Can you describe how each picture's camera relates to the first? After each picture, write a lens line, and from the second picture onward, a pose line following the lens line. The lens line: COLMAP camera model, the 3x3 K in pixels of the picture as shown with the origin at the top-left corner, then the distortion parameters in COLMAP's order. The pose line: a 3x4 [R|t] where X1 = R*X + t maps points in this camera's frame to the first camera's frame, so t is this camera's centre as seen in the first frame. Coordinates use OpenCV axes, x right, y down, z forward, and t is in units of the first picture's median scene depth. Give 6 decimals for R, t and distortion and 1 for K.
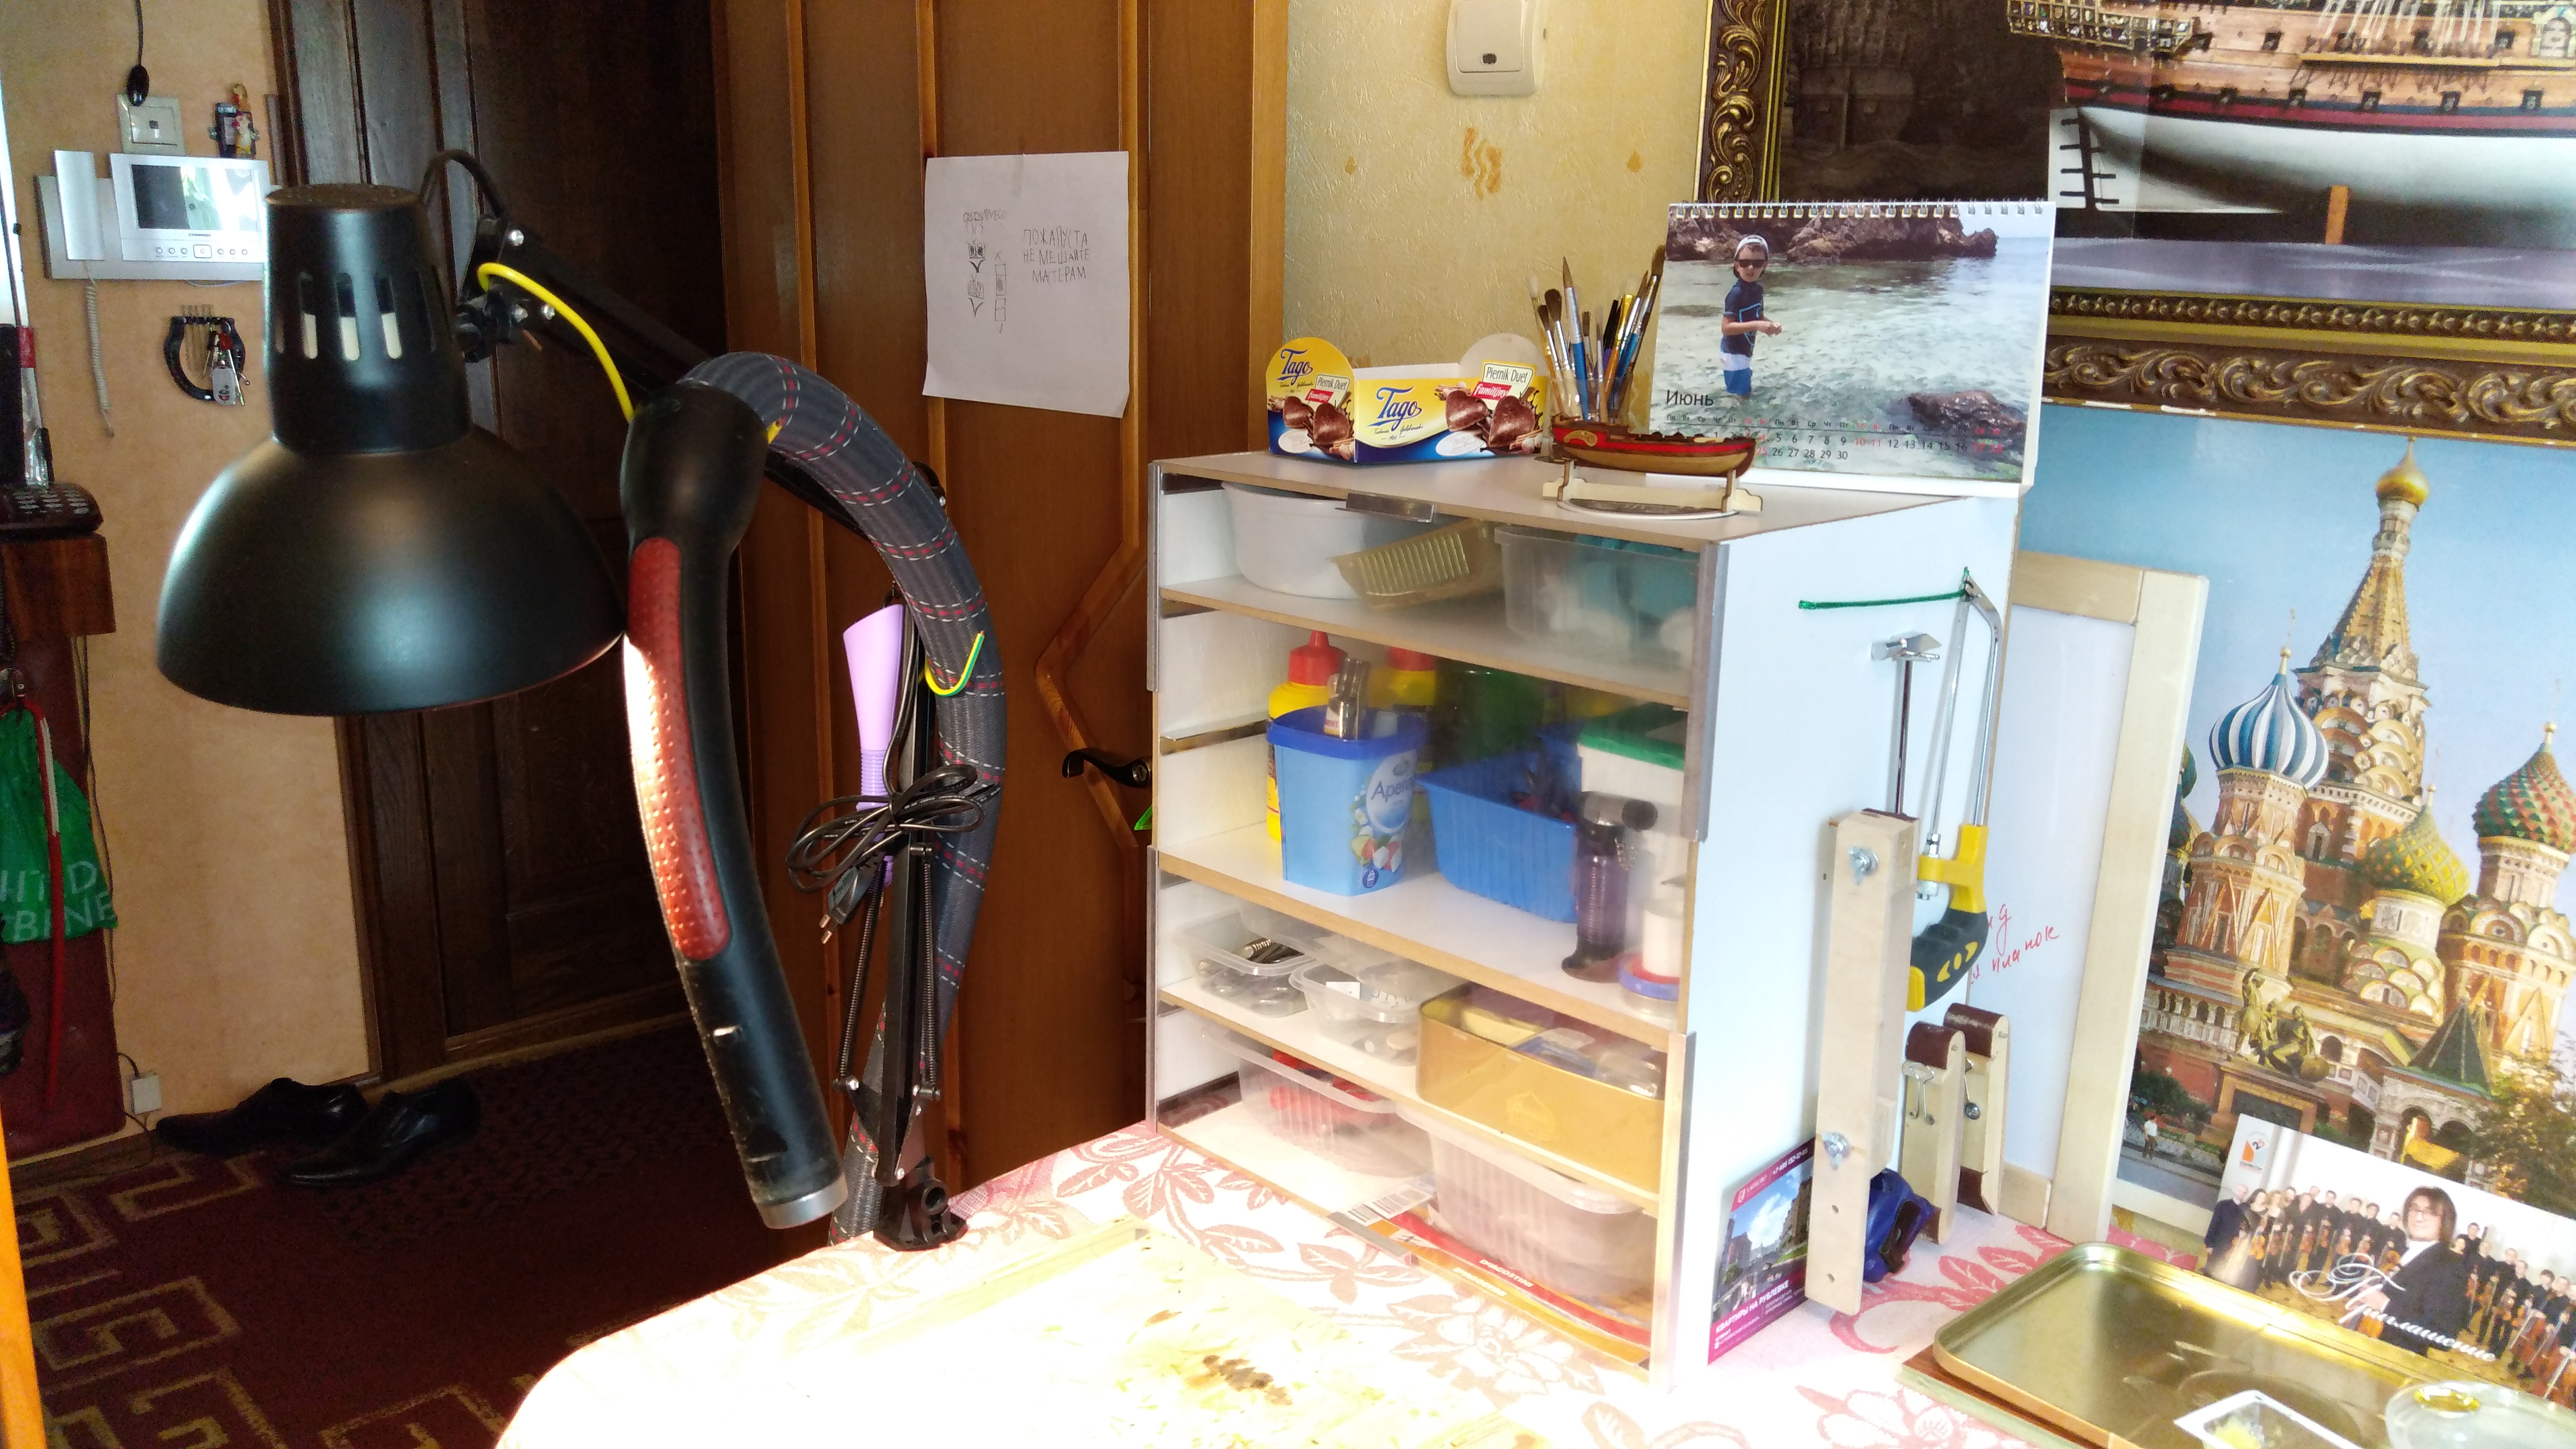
lens RADIAL K [[1940.5, 0, 1288.0], [0, 1940.5, 724.5], [0, 0, 1]] dist [0.047343, -0.053876]
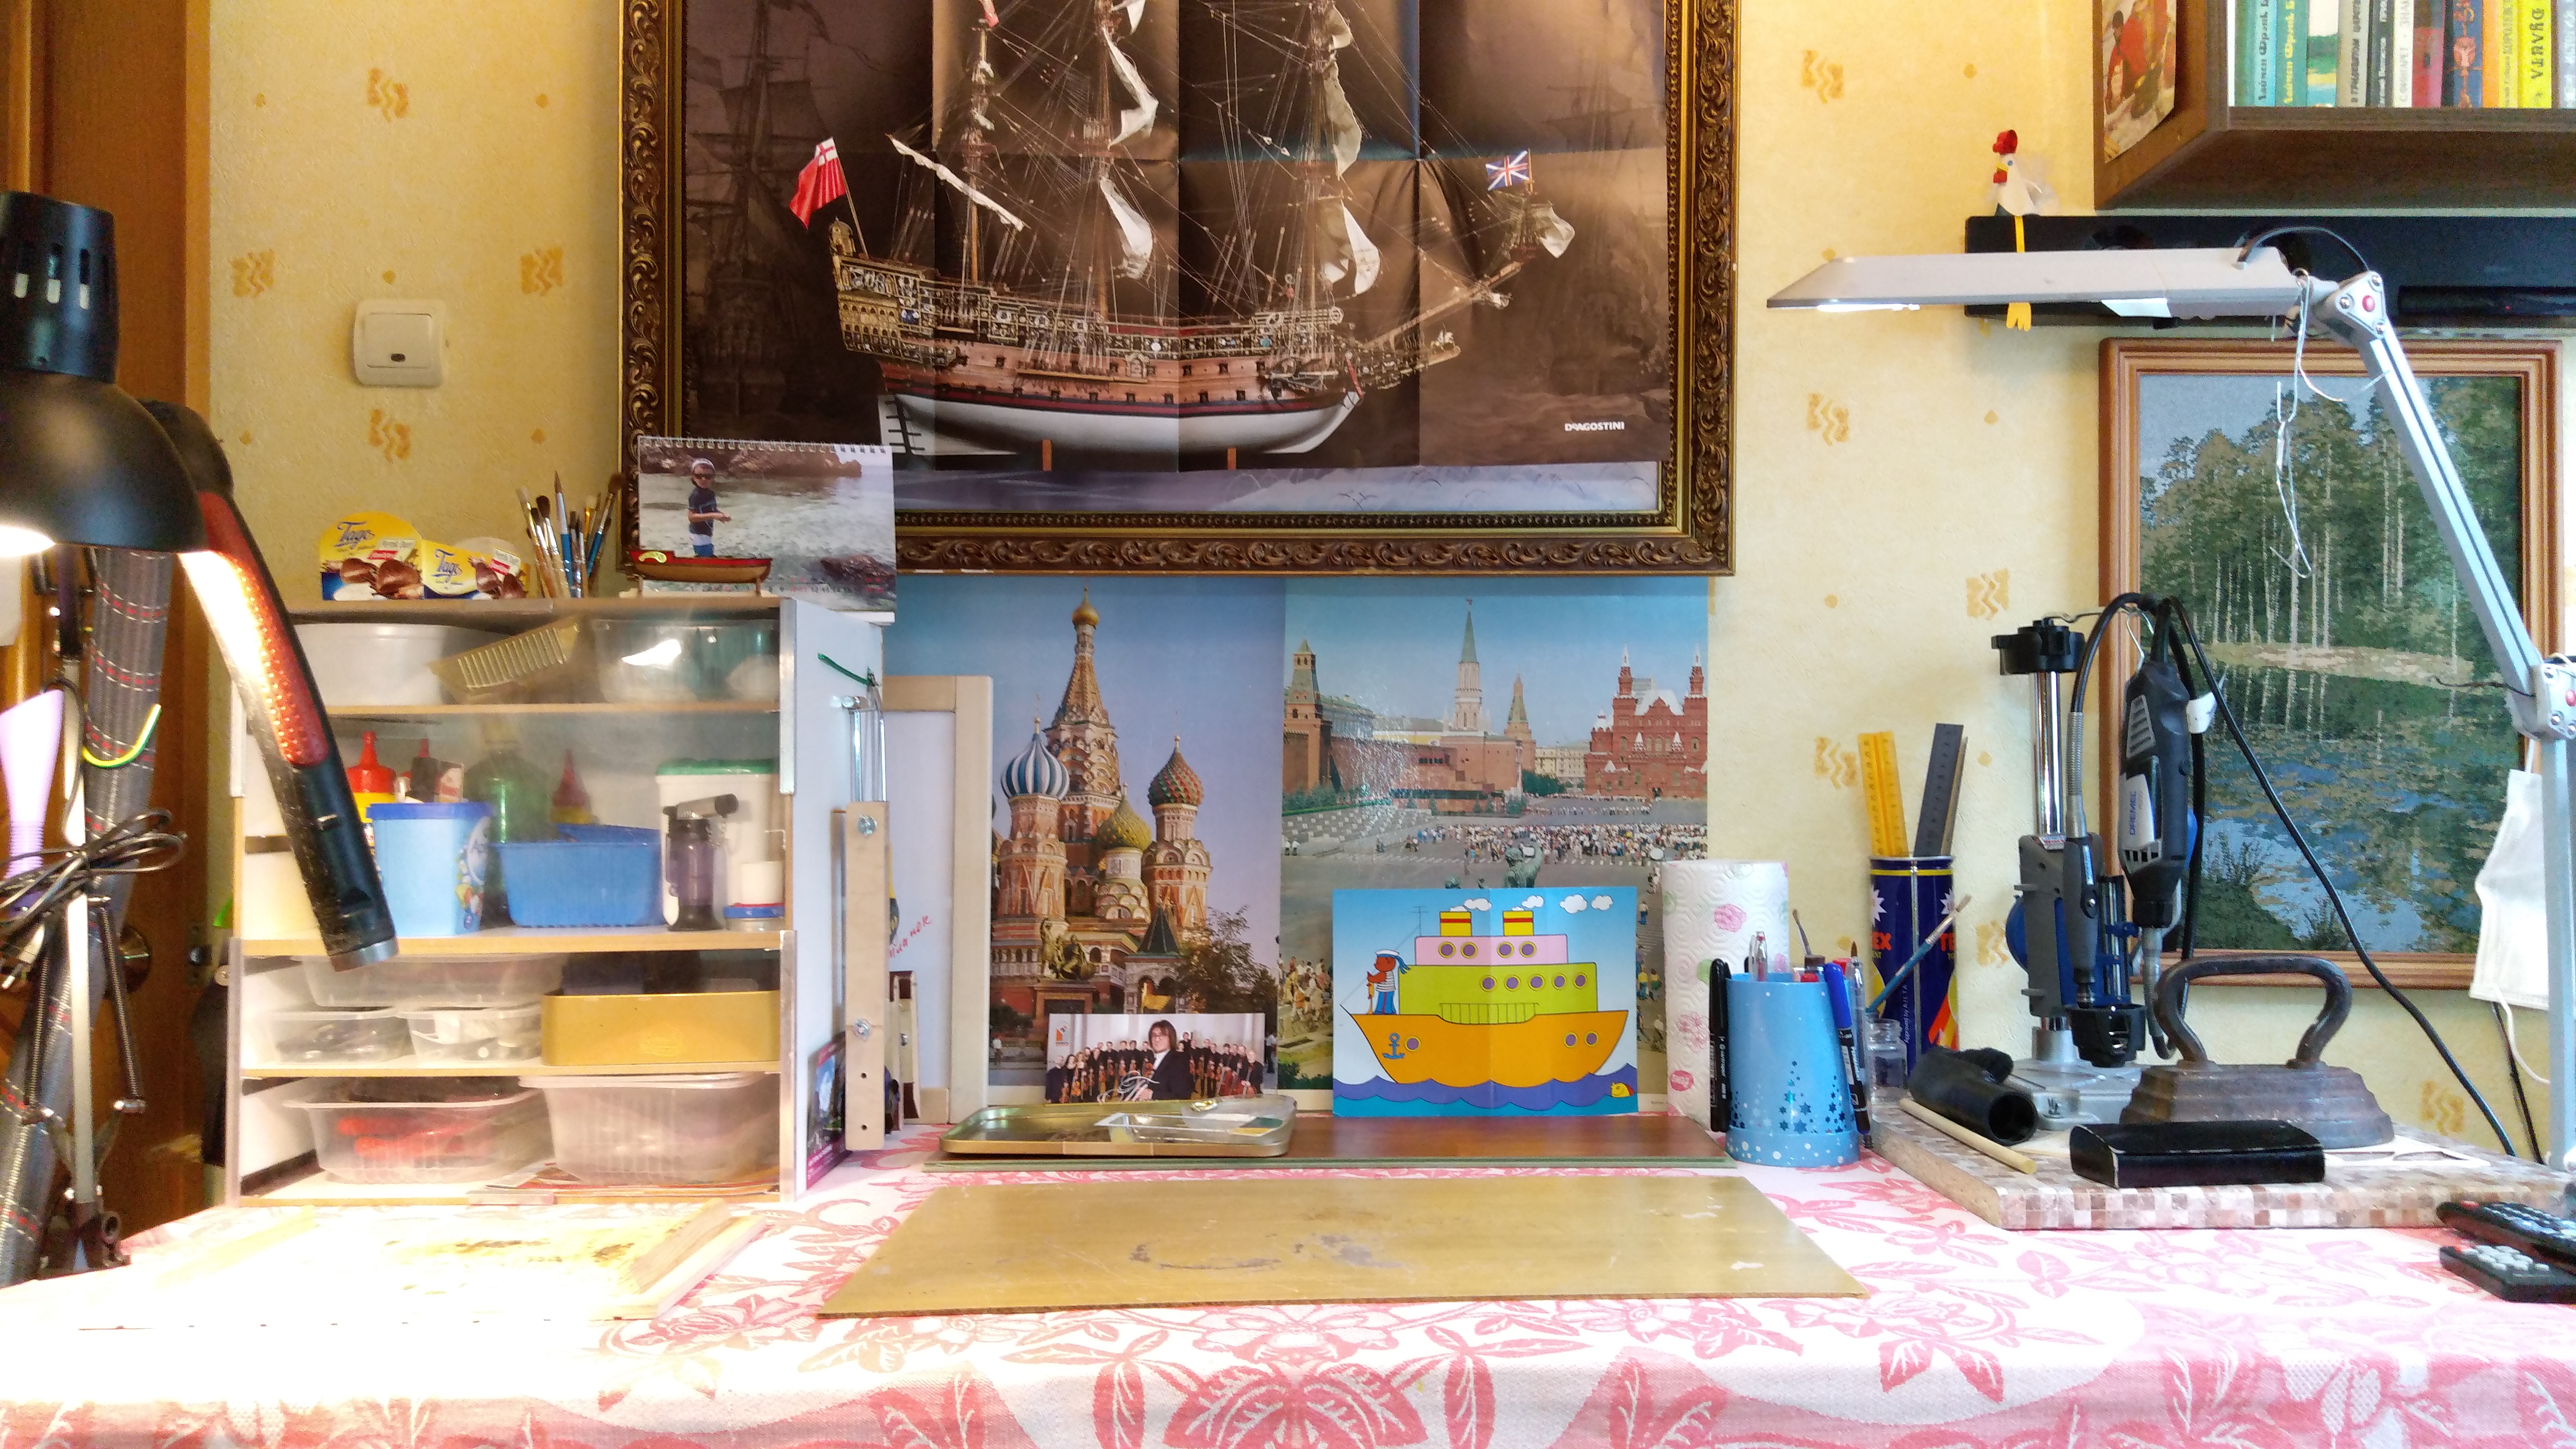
lens RADIAL K [[1886.4, 0, 1257.1], [0, 1886.4, 736.2], [0, 0, 1]] dist [0.084243, -0.111969]
pose [[0.720702, -0.011766, 0.693145, -0.479630], [0.183614, 0.967387, -0.174492, 0.294810], [-0.668487, 0.253028, 0.699359, -0.257461]]
